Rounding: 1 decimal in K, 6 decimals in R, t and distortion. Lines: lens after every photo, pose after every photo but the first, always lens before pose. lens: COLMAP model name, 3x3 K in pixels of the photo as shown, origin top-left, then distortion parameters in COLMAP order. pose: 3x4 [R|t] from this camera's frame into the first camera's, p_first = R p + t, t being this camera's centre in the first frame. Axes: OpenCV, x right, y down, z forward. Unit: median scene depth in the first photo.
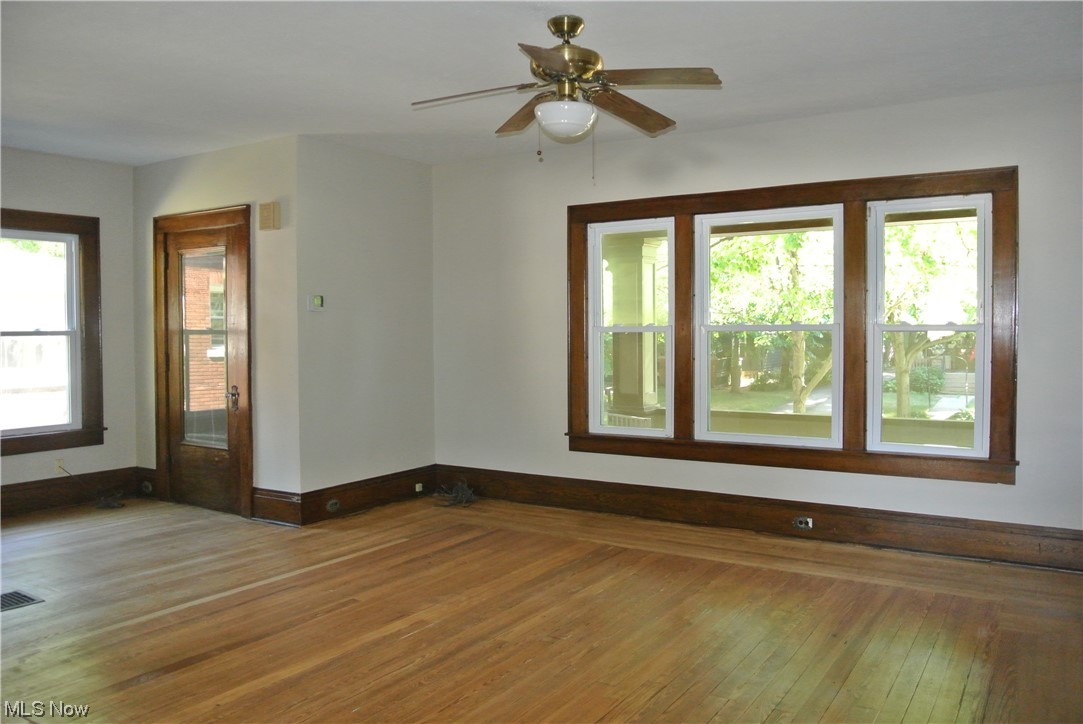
lens RADIAL K [[837.3, 0, 545.1], [0, 837.3, 350.6], [0, 0, 1]] dist [-0.027566, 0.001461]
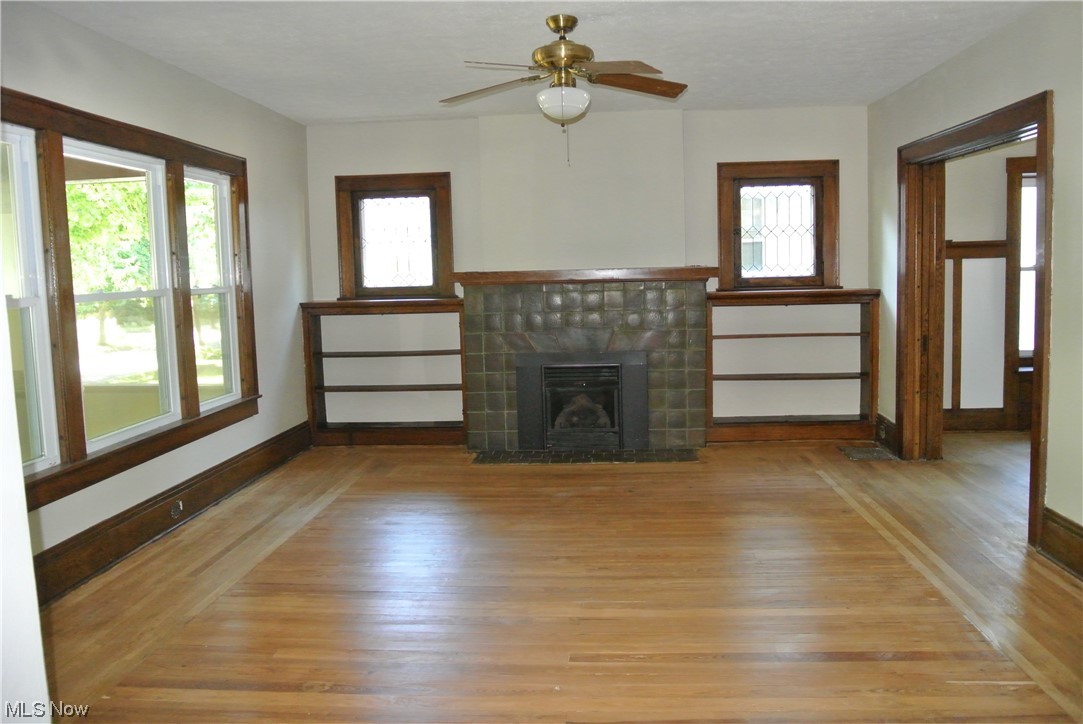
lens RADIAL K [[837.3, 0, 545.1], [0, 837.3, 350.6], [0, 0, 1]] dist [-0.027566, 0.001461]
pose [[-0.481139, -0.063295, 0.874357, -0.858529], [0.051288, 0.993649, 0.100154, -0.044525], [-0.875143, 0.093032, -0.474837, 1.374335]]
